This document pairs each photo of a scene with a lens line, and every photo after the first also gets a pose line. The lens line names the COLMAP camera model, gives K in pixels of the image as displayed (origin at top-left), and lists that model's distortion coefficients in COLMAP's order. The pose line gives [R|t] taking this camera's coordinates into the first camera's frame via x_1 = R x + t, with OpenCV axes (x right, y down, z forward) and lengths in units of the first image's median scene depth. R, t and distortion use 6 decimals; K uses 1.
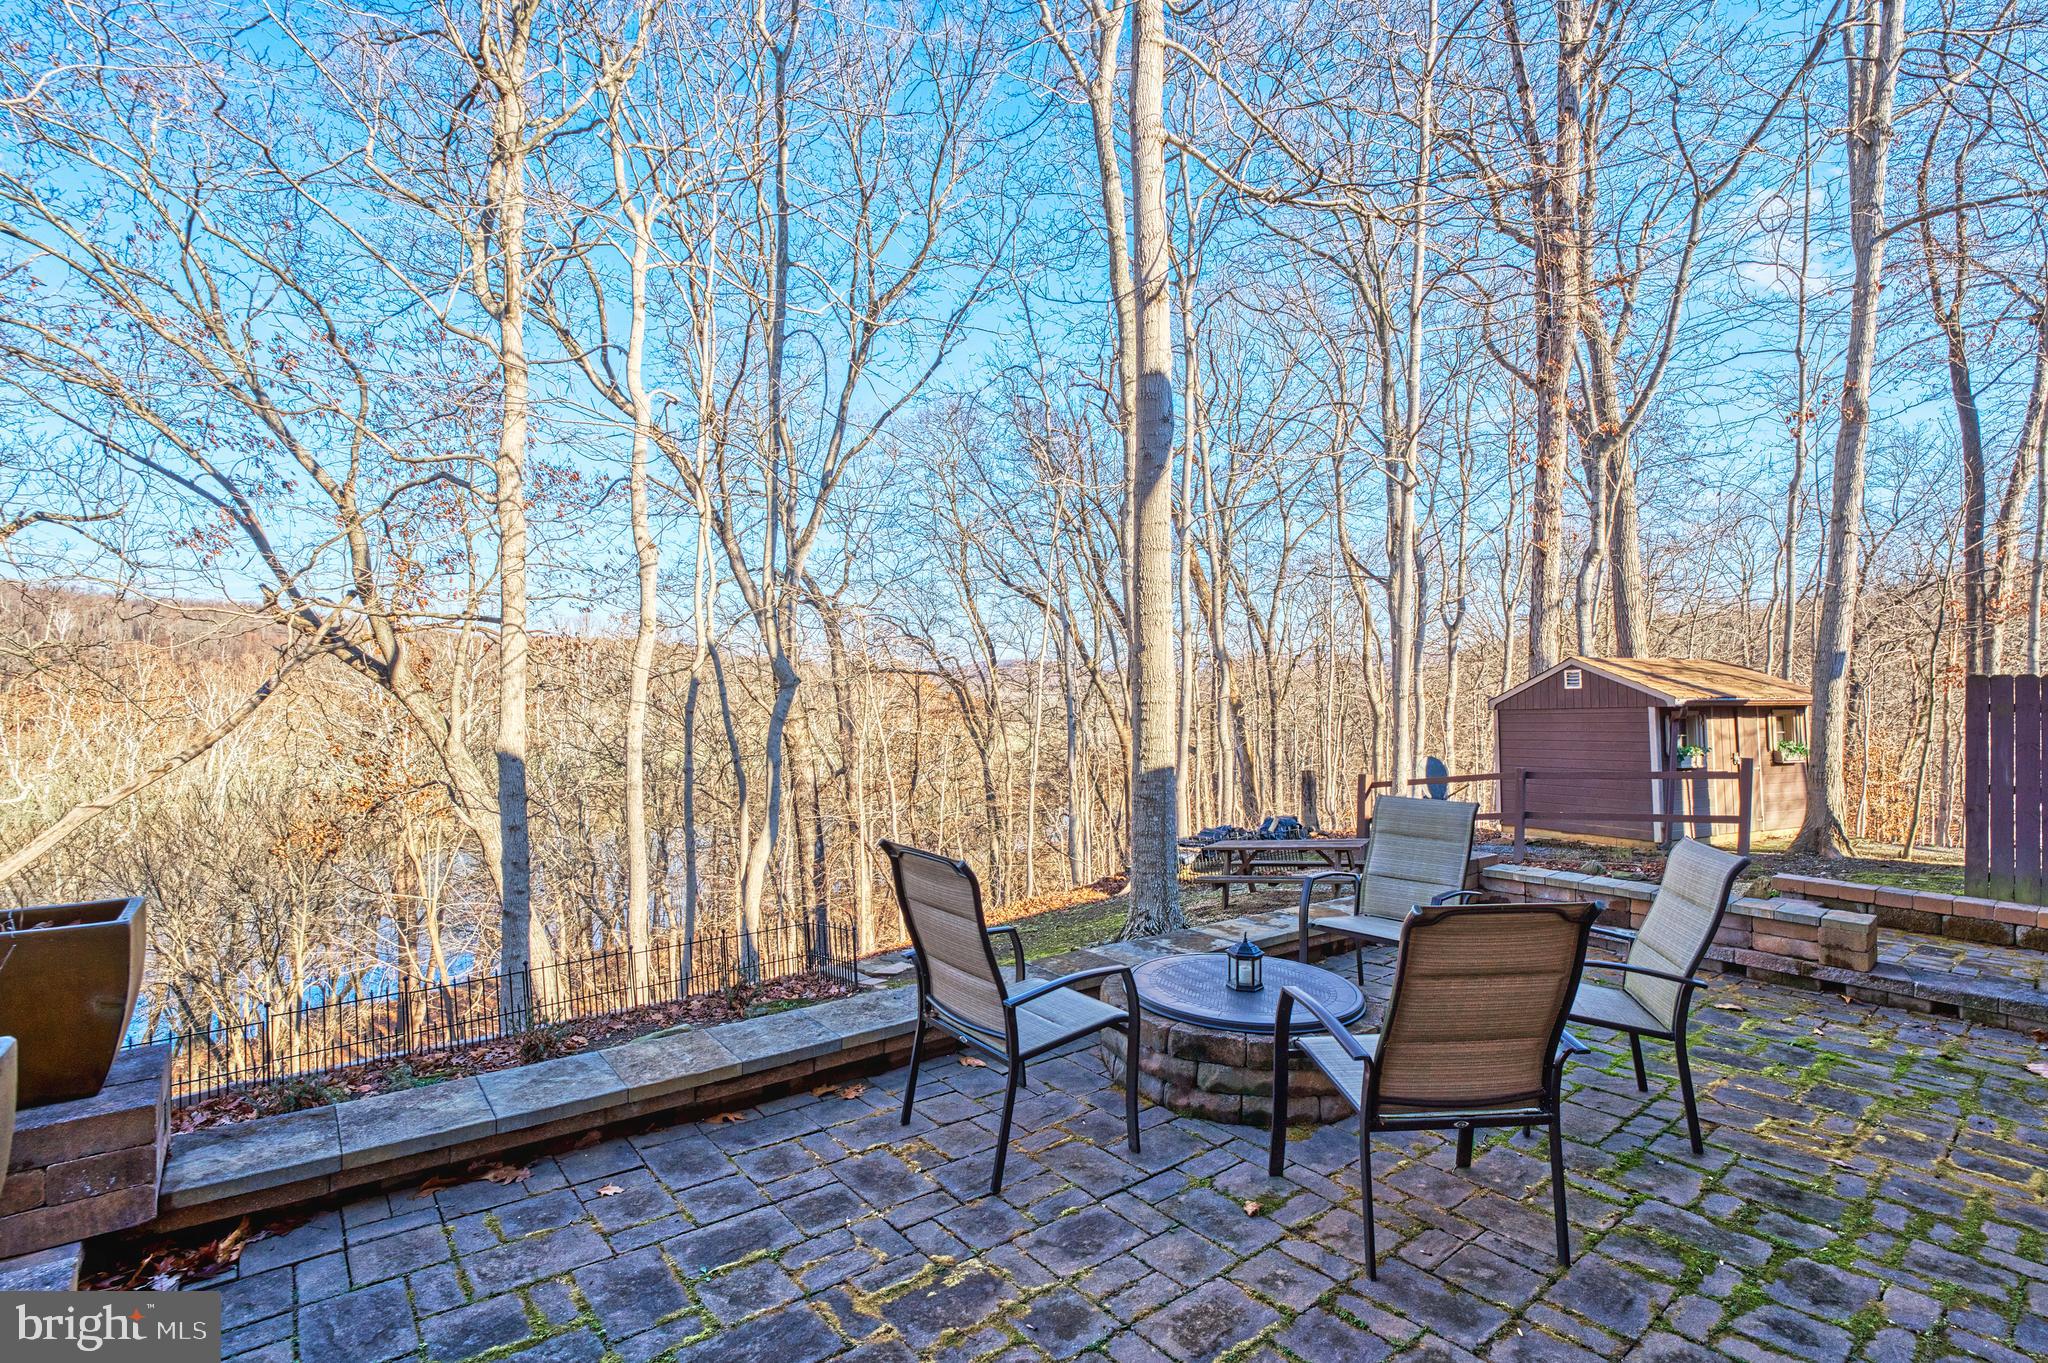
lens RADIAL K [[909.8, 0, 1026.7], [0, 909.8, 684.8], [0, 0, 1]] dist [-0.014205, 0.000405]
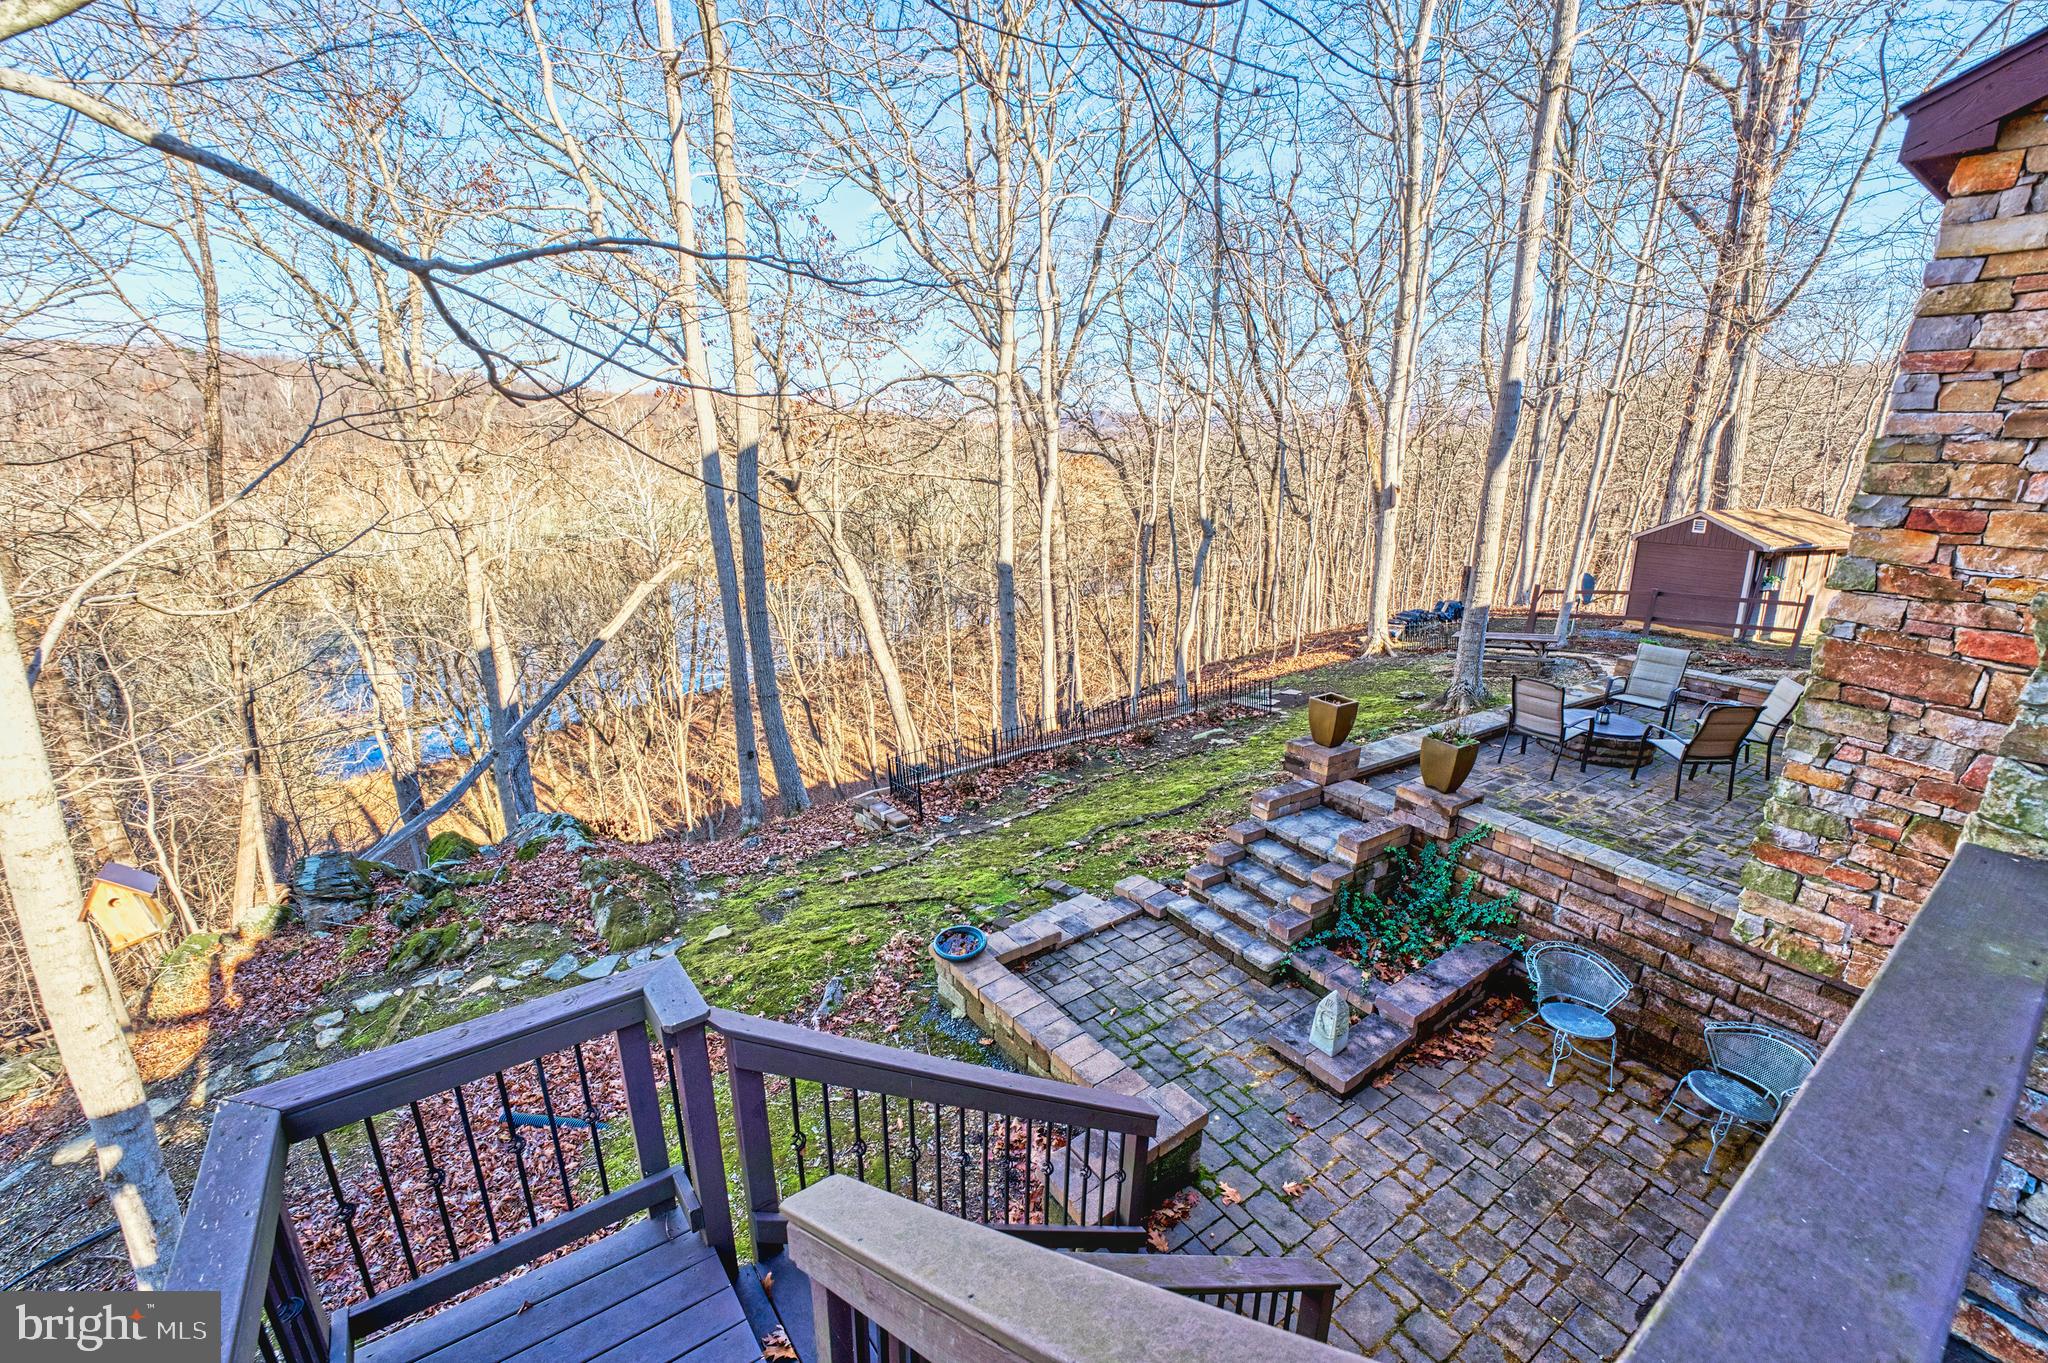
lens RADIAL K [[832.1, 0, 1019.4], [0, 832.1, 674.4], [0, 0, 1]] dist [-0.024572, -0.000016]
pose [[0.996492, 0.026362, -0.079426, -0.389361], [-0.002785, 0.959011, 0.283354, -0.148711], [0.083640, -0.282139, 0.955721, -0.434739]]
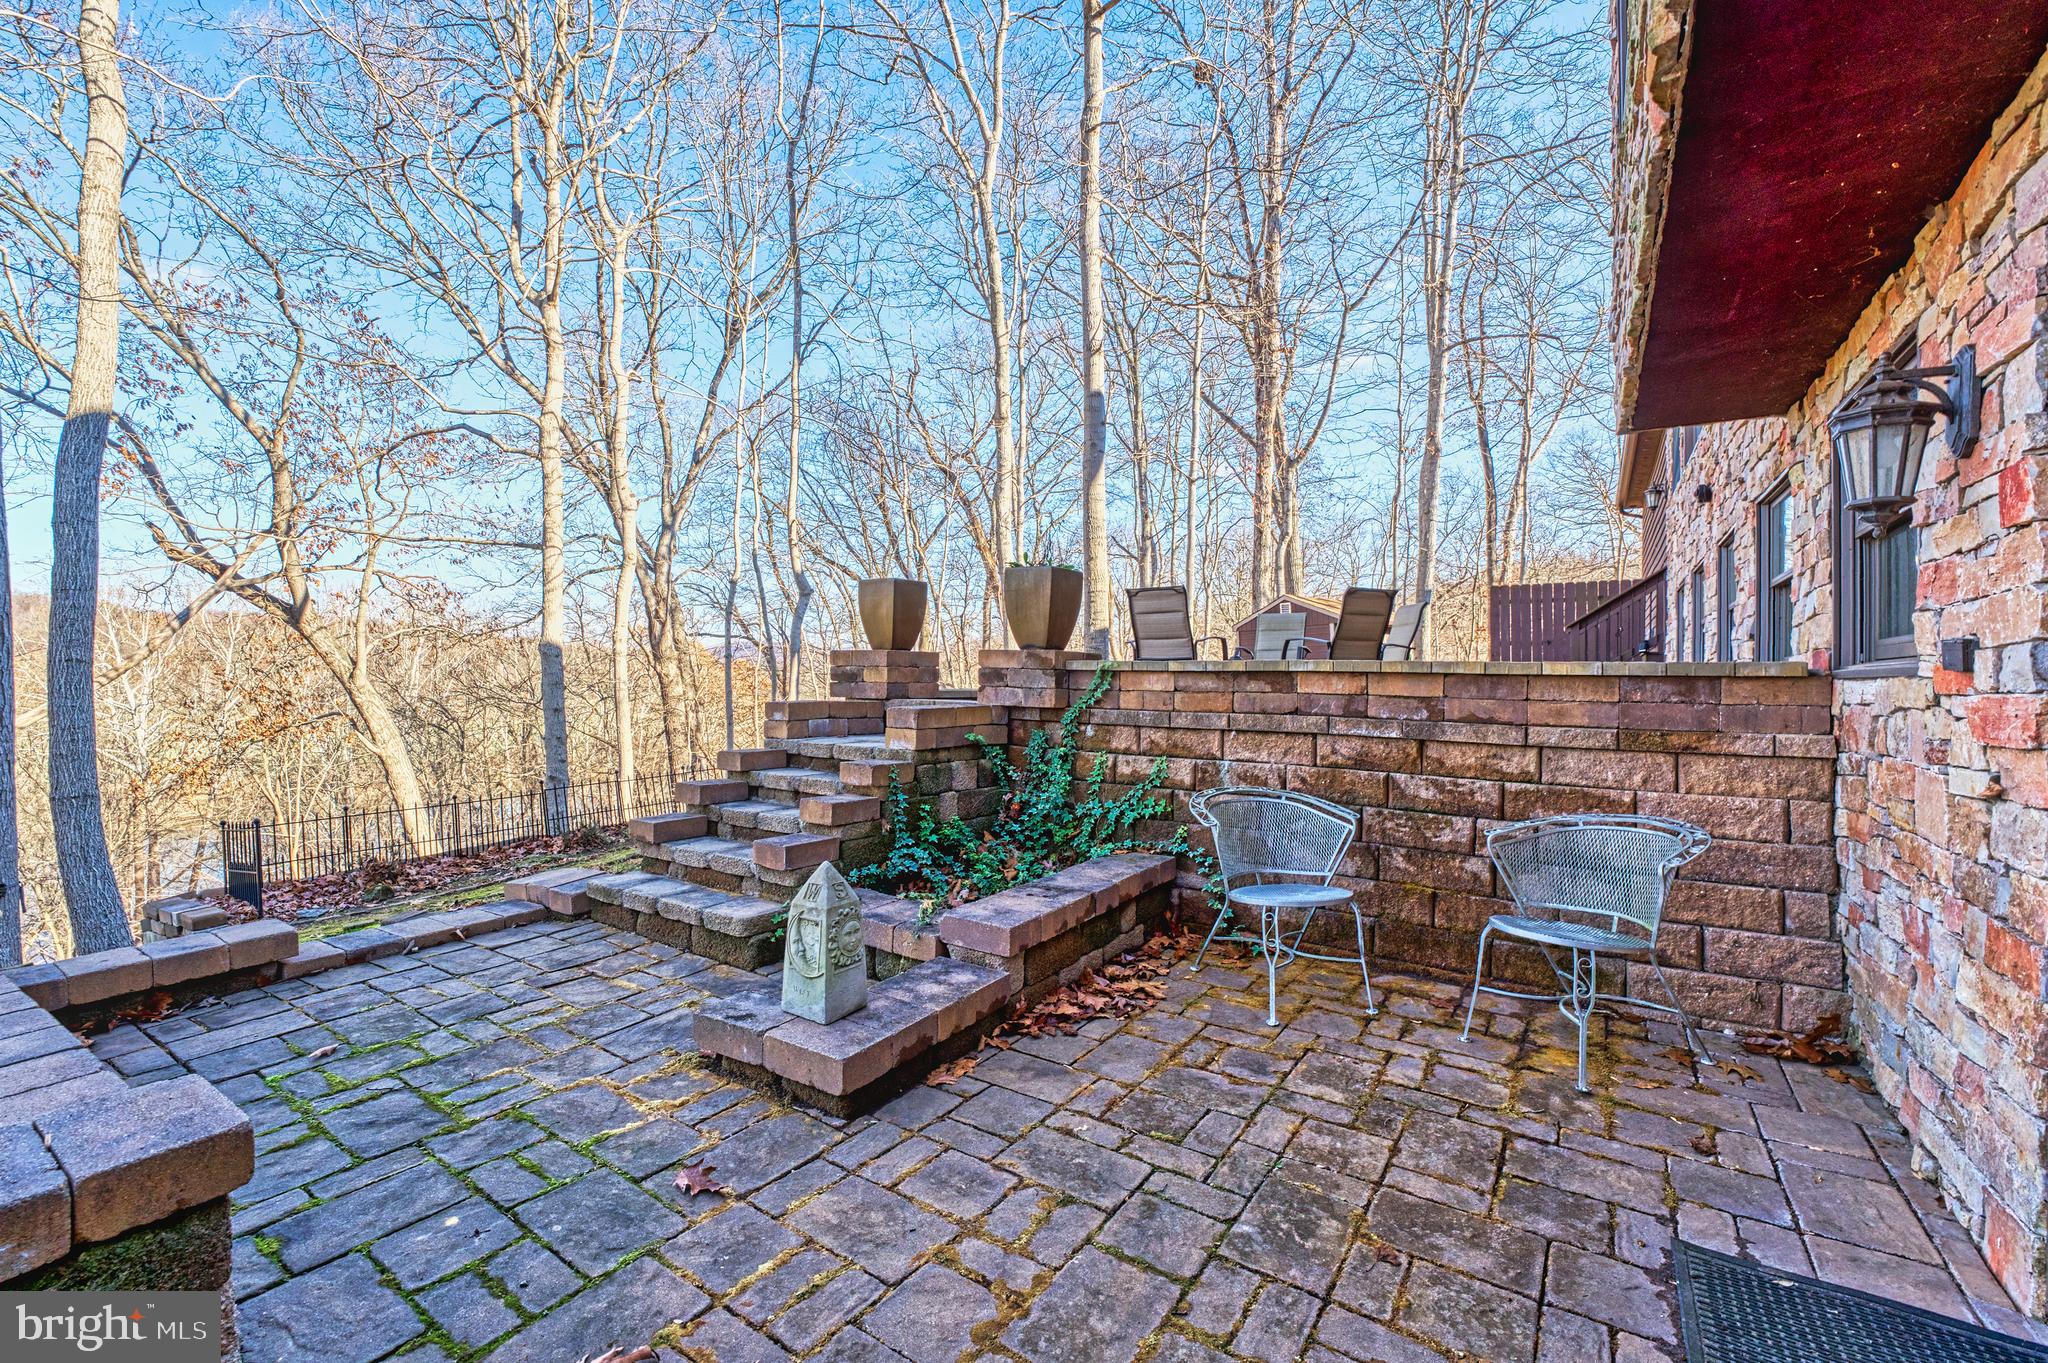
lens RADIAL K [[832.1, 0, 997.1], [0, 832.1, 664.1], [0, 0, 1]] dist [-0.024572, -0.000016]
pose [[0.962777, -0.002989, 0.270282, -0.263968], [0.004703, 0.999973, -0.005695, 0.095326], [-0.270257, 0.006754, 0.962764, -0.245012]]
